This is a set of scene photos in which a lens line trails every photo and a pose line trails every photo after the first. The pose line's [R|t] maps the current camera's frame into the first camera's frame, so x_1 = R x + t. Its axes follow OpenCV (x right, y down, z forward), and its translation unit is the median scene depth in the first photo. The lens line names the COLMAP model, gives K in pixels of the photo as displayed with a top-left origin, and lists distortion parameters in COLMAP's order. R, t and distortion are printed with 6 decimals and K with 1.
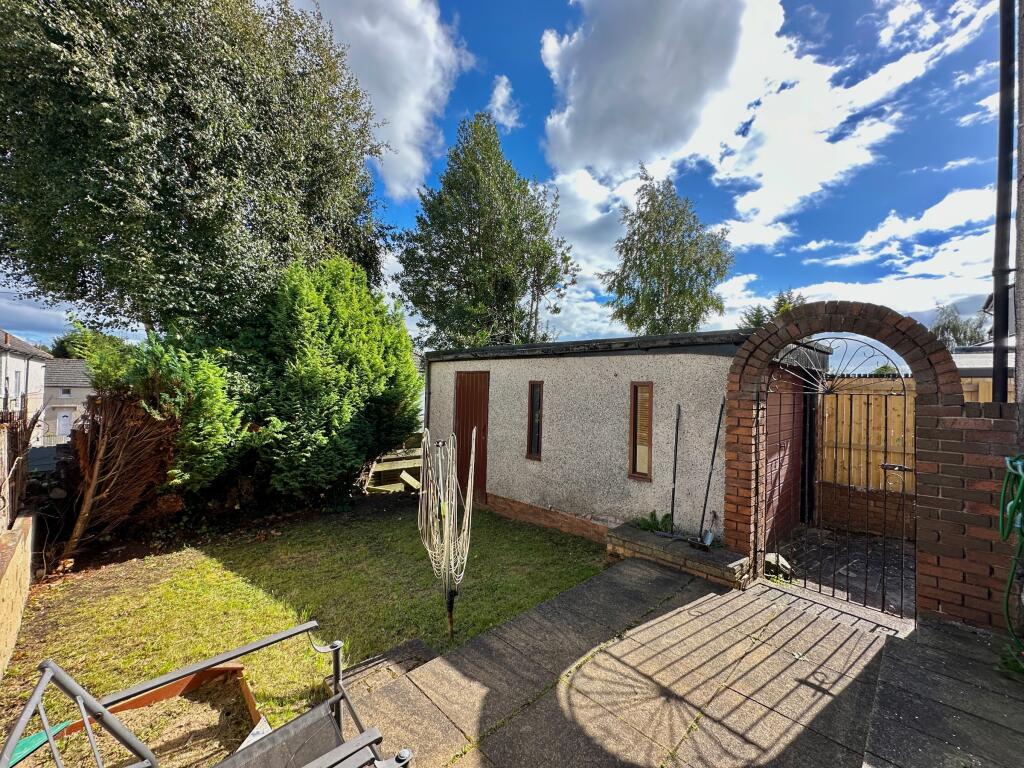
lens RADIAL K [[407.6, 0, 512.0], [0, 407.6, 384.0], [0, 0, 1]] dist [-0.001634, 0.000243]
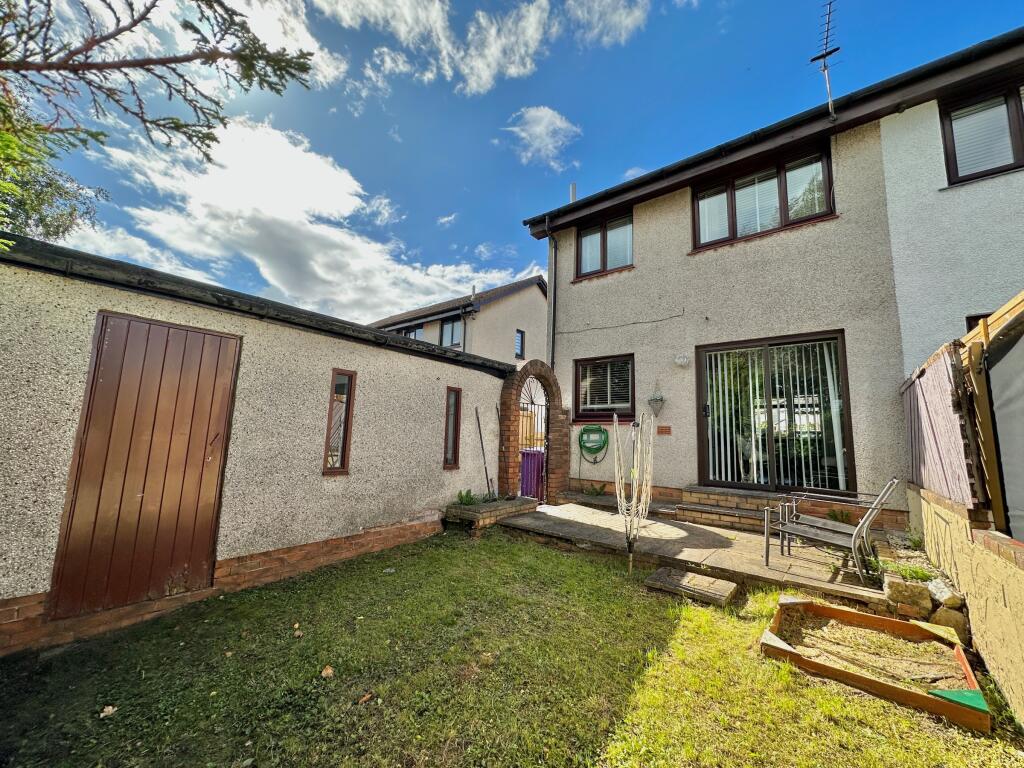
lens RADIAL K [[407.6, 0, 512.0], [0, 407.6, 384.0], [0, 0, 1]] dist [-0.001634, 0.000243]
pose [[-0.123208, 0.101978, 0.987127, -0.790558], [-0.050313, 0.992785, -0.108842, 0.094510], [-0.991105, -0.063076, -0.117188, 0.848925]]
